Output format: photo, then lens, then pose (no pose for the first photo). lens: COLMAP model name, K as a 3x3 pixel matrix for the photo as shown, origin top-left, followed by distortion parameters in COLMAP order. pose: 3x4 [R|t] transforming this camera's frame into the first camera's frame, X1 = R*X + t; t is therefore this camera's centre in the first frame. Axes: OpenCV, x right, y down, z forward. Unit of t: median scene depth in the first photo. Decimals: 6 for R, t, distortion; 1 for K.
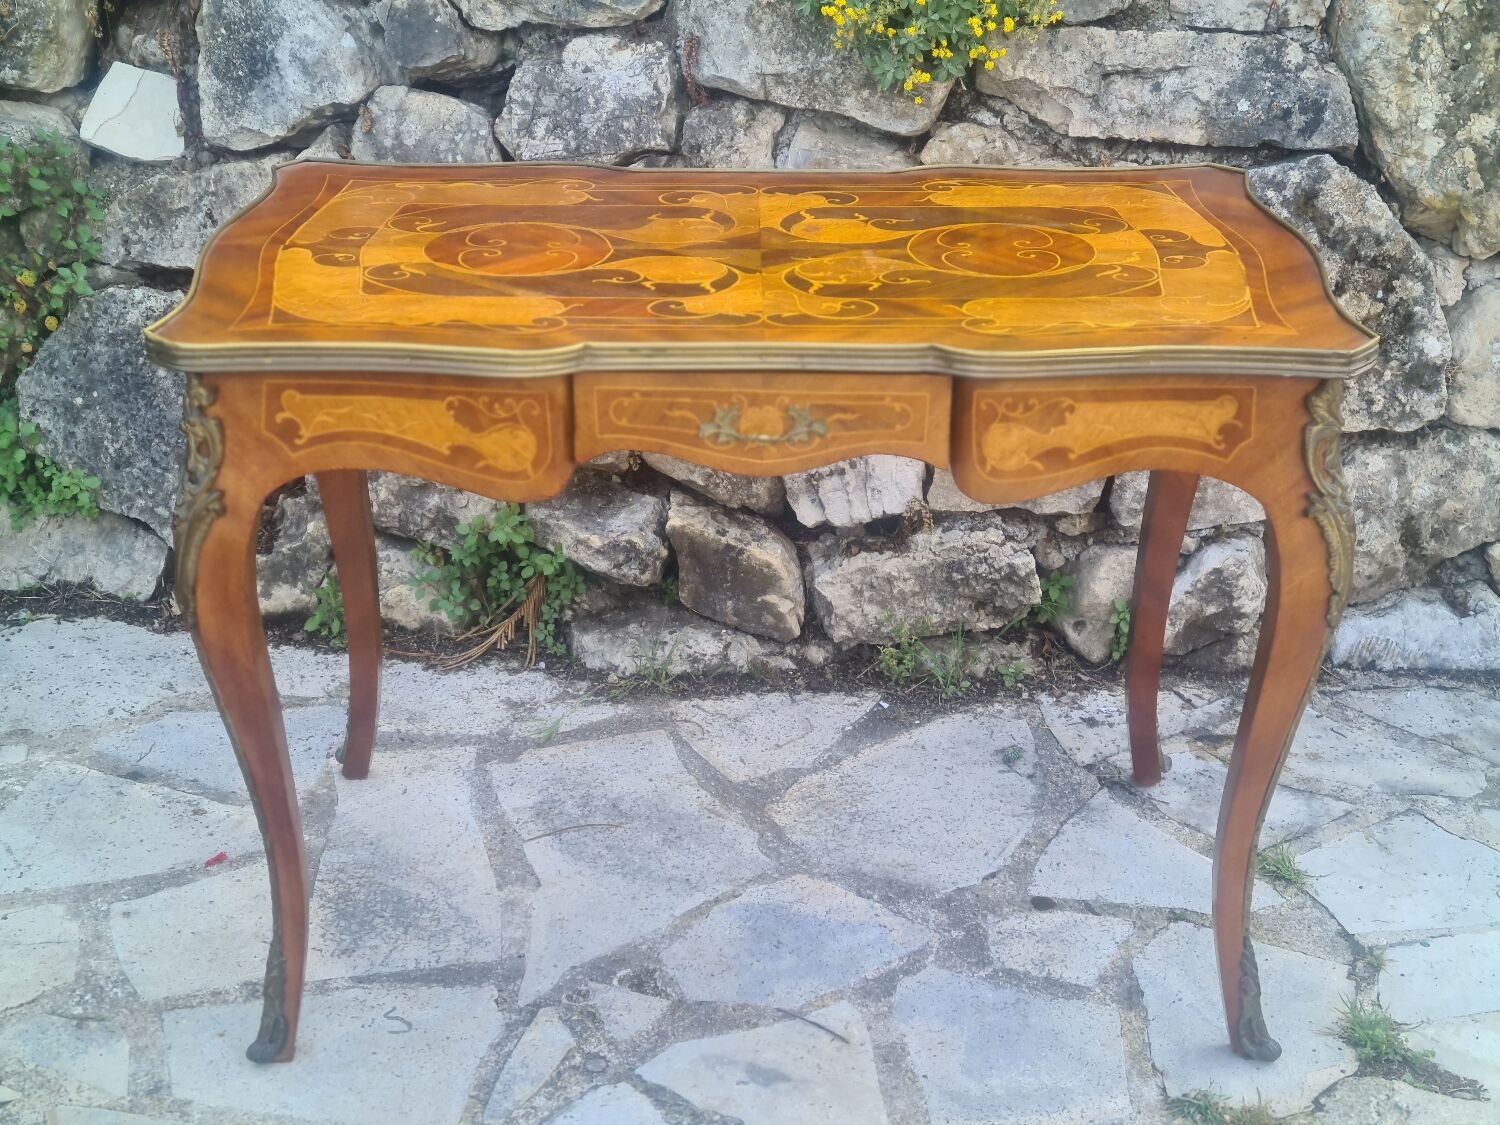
lens RADIAL K [[2257.2, 0, 760.7], [0, 2257.2, 593.5], [0, 0, 1]] dist [0.079744, 0.000000]
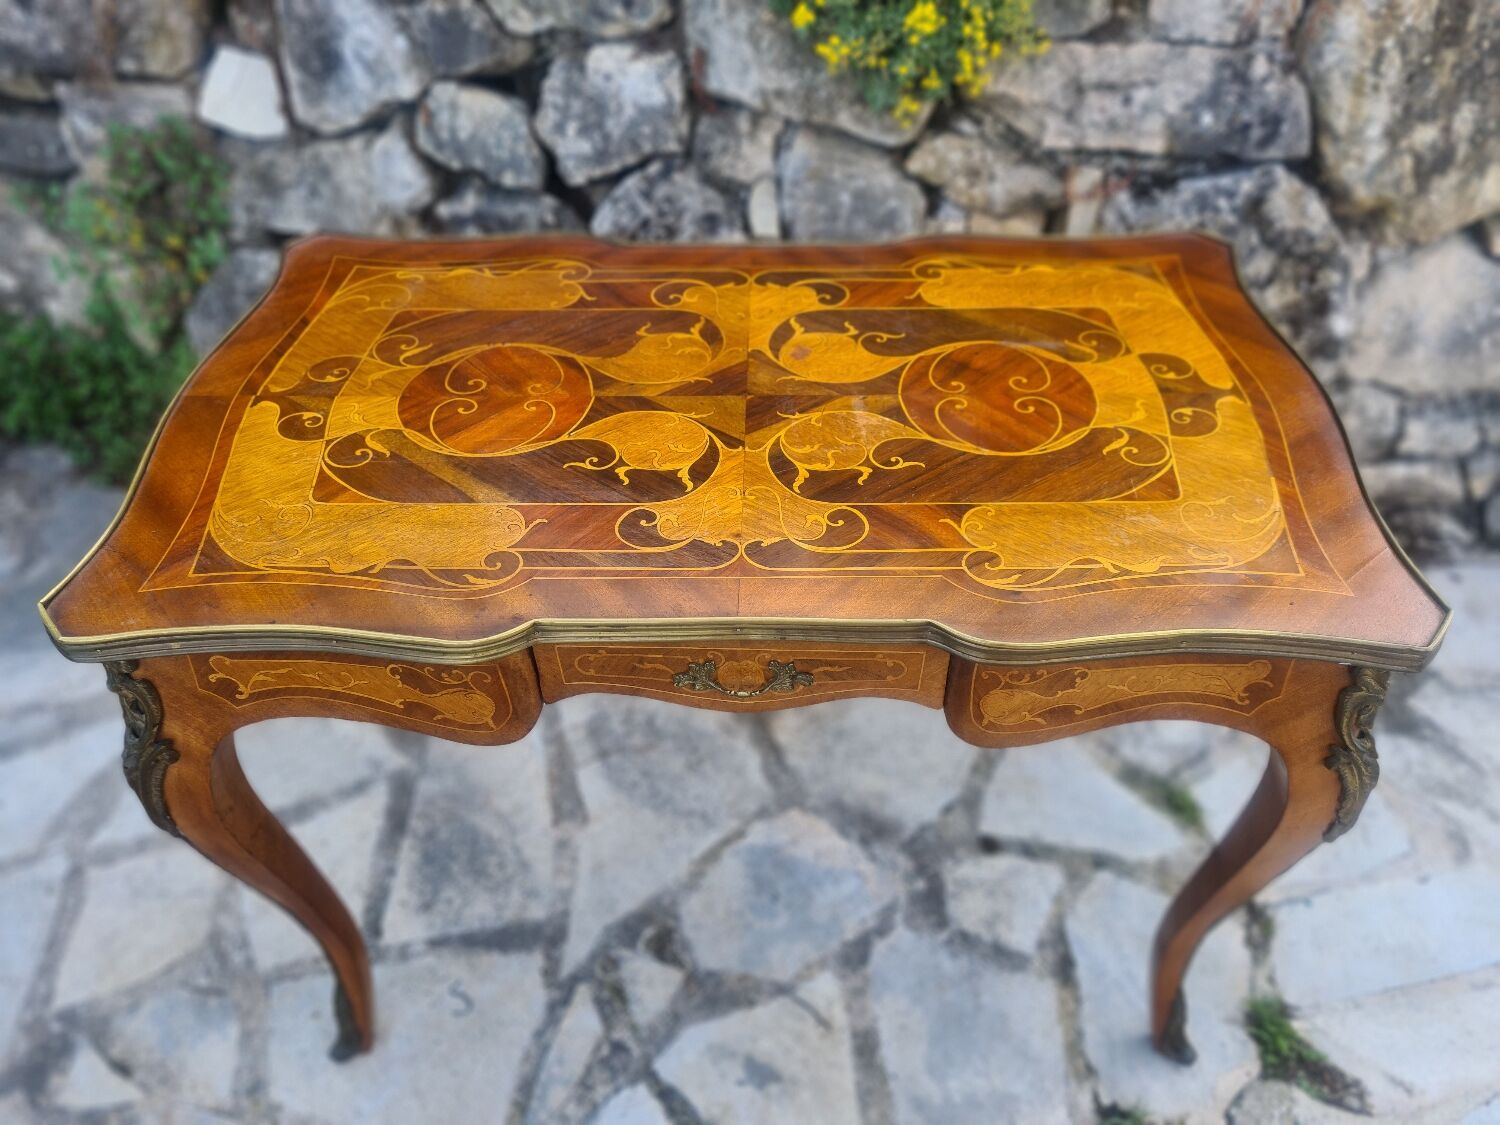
lens RADIAL K [[1128.1, 0, 762.2], [0, 1128.1, 558.0], [0, 0, 1]] dist [0.063667, -0.061101]
pose [[0.999570, 0.000803, -0.029315, 0.018453], [0.008389, 0.950014, 0.312094, -0.209798], [0.028100, -0.312205, 0.949599, 0.460105]]
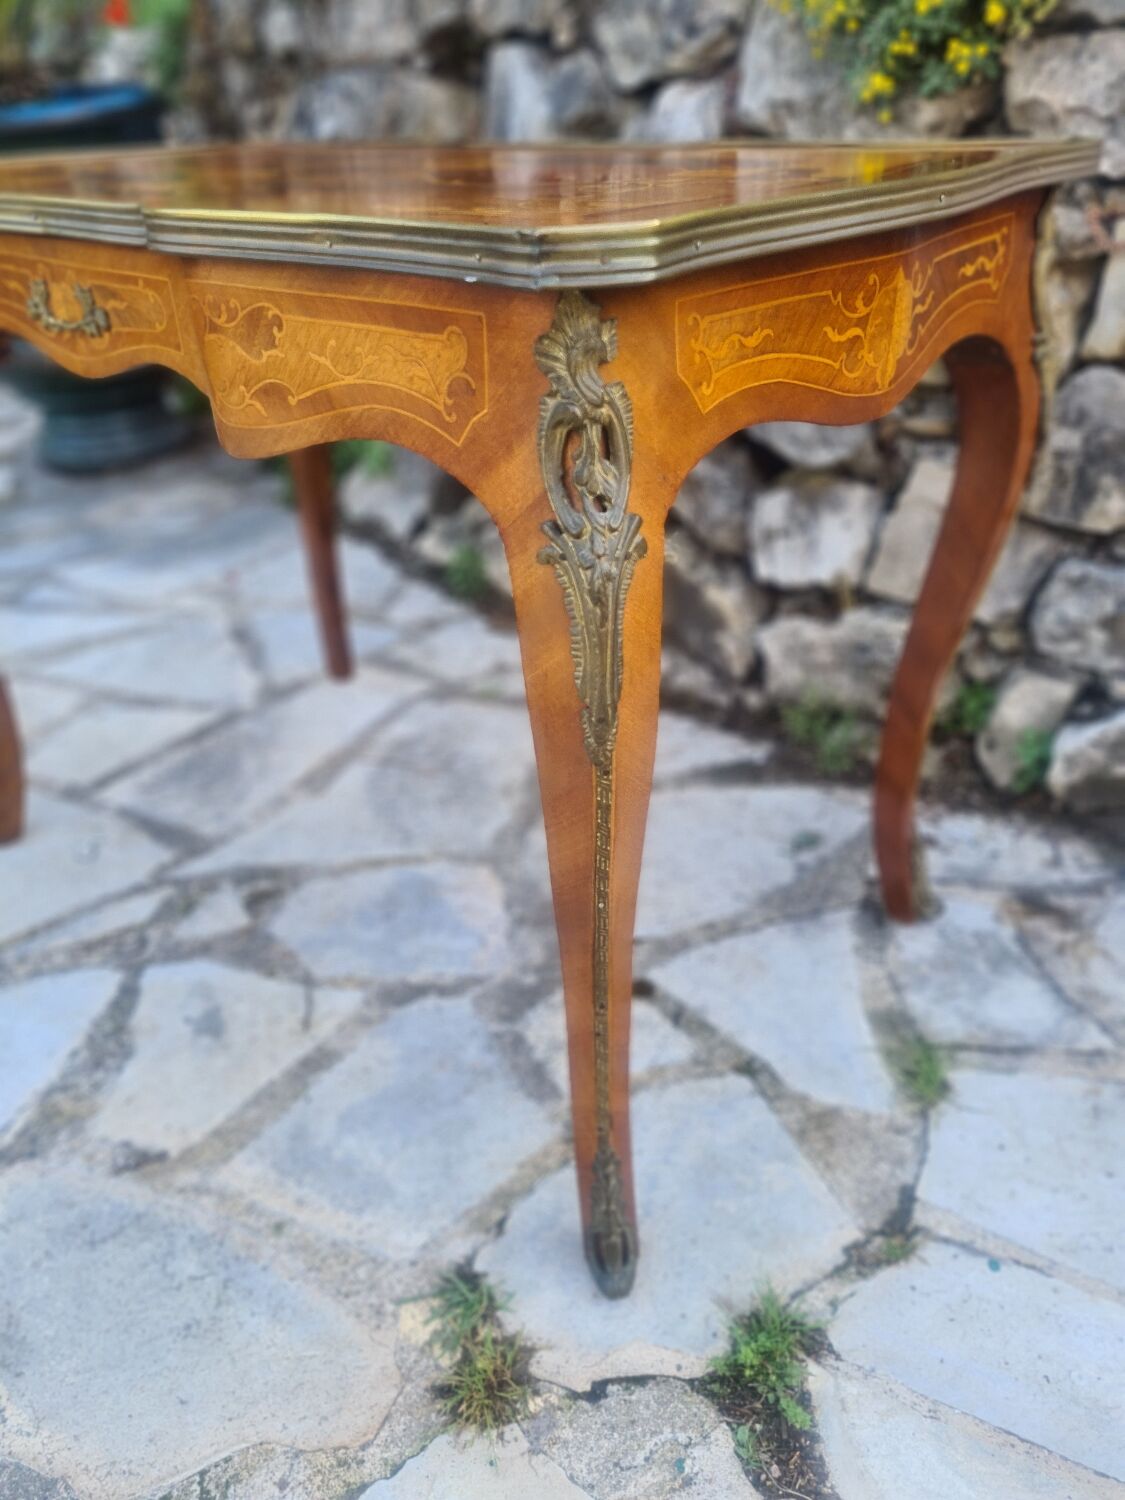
lens RADIAL K [[1128.1, 0, 546.1], [0, 1128.1, 752.6], [0, 0, 1]] dist [0.063667, -0.061101]
pose [[0.753179, 0.305355, -0.582649, 0.340076], [-0.241246, 0.952239, 0.187195, -0.033508], [0.611981, -0.000429, 0.790872, 0.614894]]
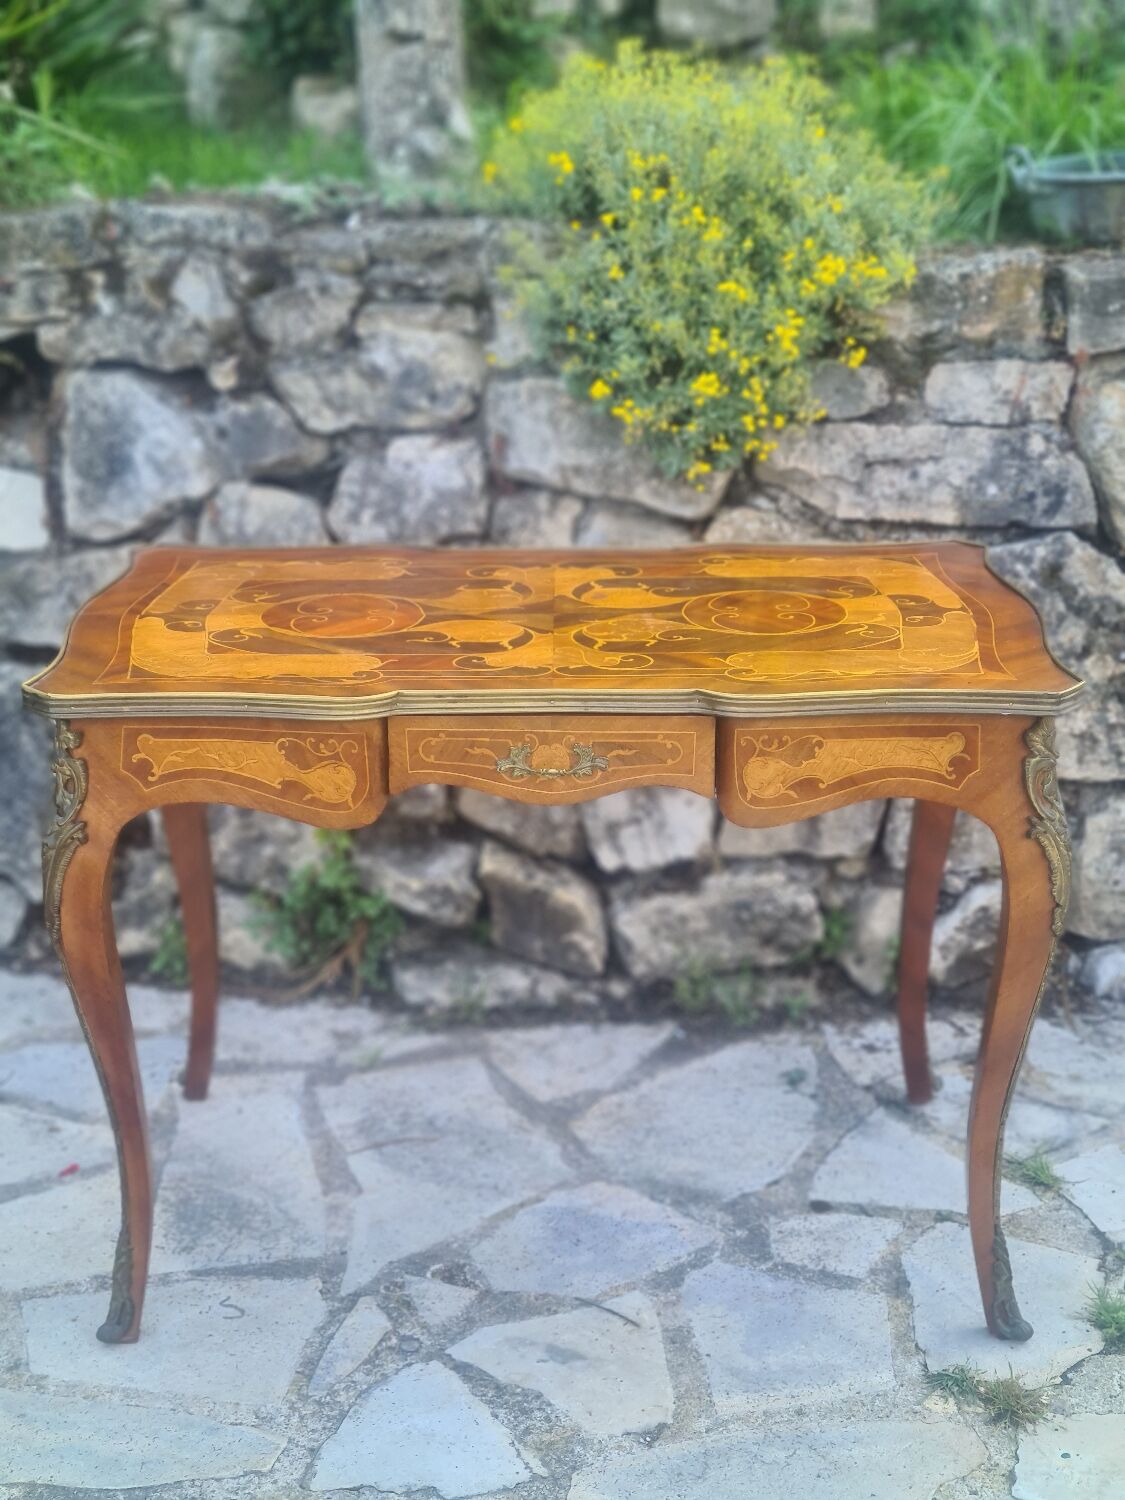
lens RADIAL K [[2257.2, 0, 539.2], [0, 2257.2, 762.9], [0, 0, 1]] dist [0.079744, 0.000000]
pose [[0.999636, -0.008160, -0.025724, 0.018956], [0.005557, 0.995003, -0.099692, 0.032643], [0.026409, 0.099513, 0.994686, -0.114967]]
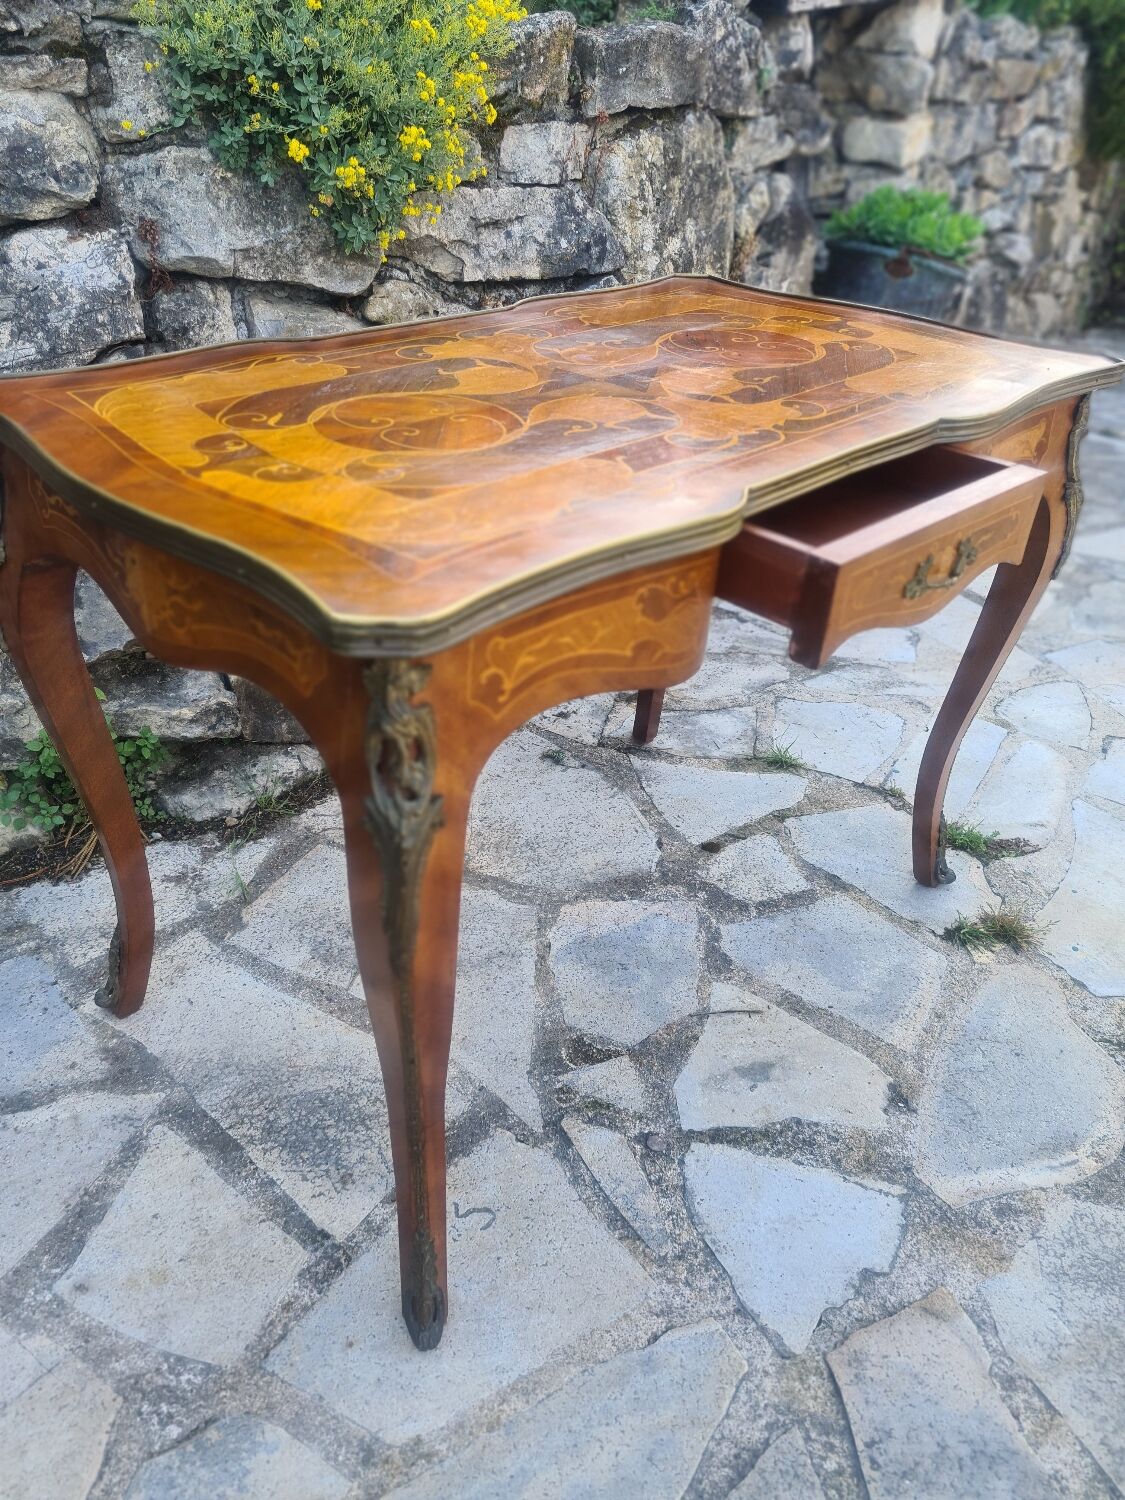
lens RADIAL K [[1128.1, 0, 552.0], [0, 1128.1, 746.2], [0, 0, 1]] dist [0.063667, -0.061101]
pose [[0.709870, -0.354977, 0.608339, -0.343863], [0.263151, 0.934830, 0.238420, -0.110832], [-0.653327, -0.009161, 0.757020, 0.549957]]
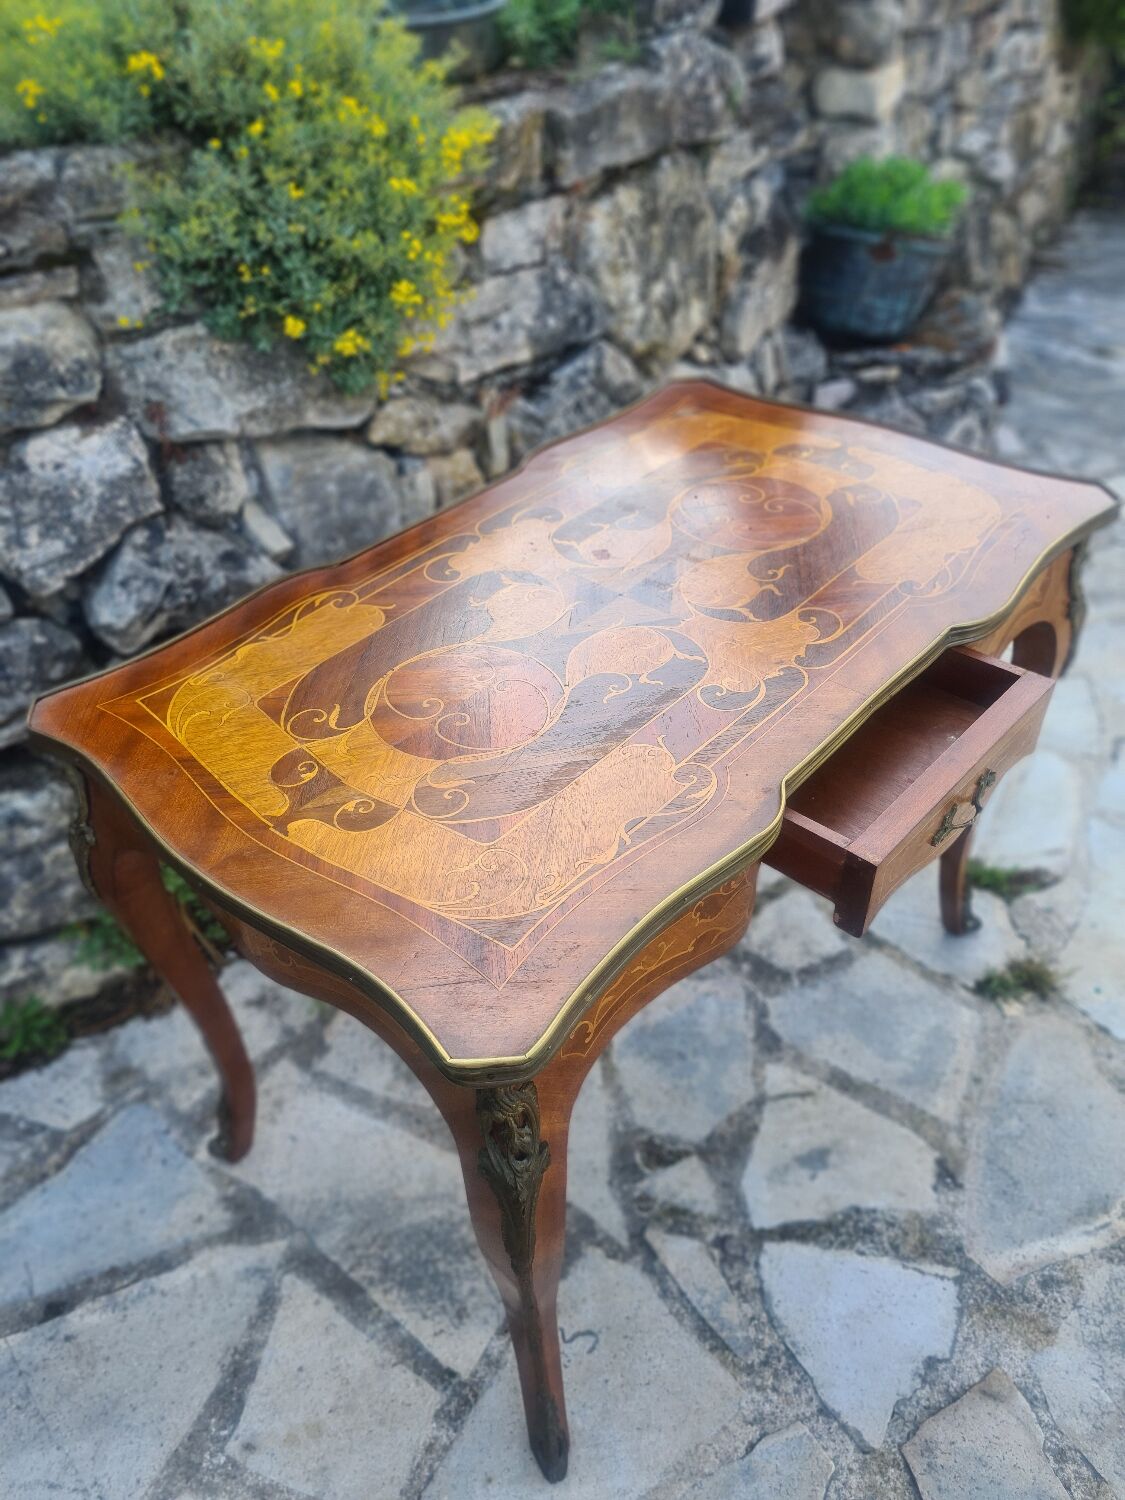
lens RADIAL K [[1128.1, 0, 550.5], [0, 1128.1, 745.6], [0, 0, 1]] dist [0.063667, -0.061101]
pose [[0.670608, -0.492441, 0.554786, -0.317383], [0.354522, 0.869696, 0.343427, -0.254590], [-0.651613, -0.033621, 0.757806, 0.539817]]
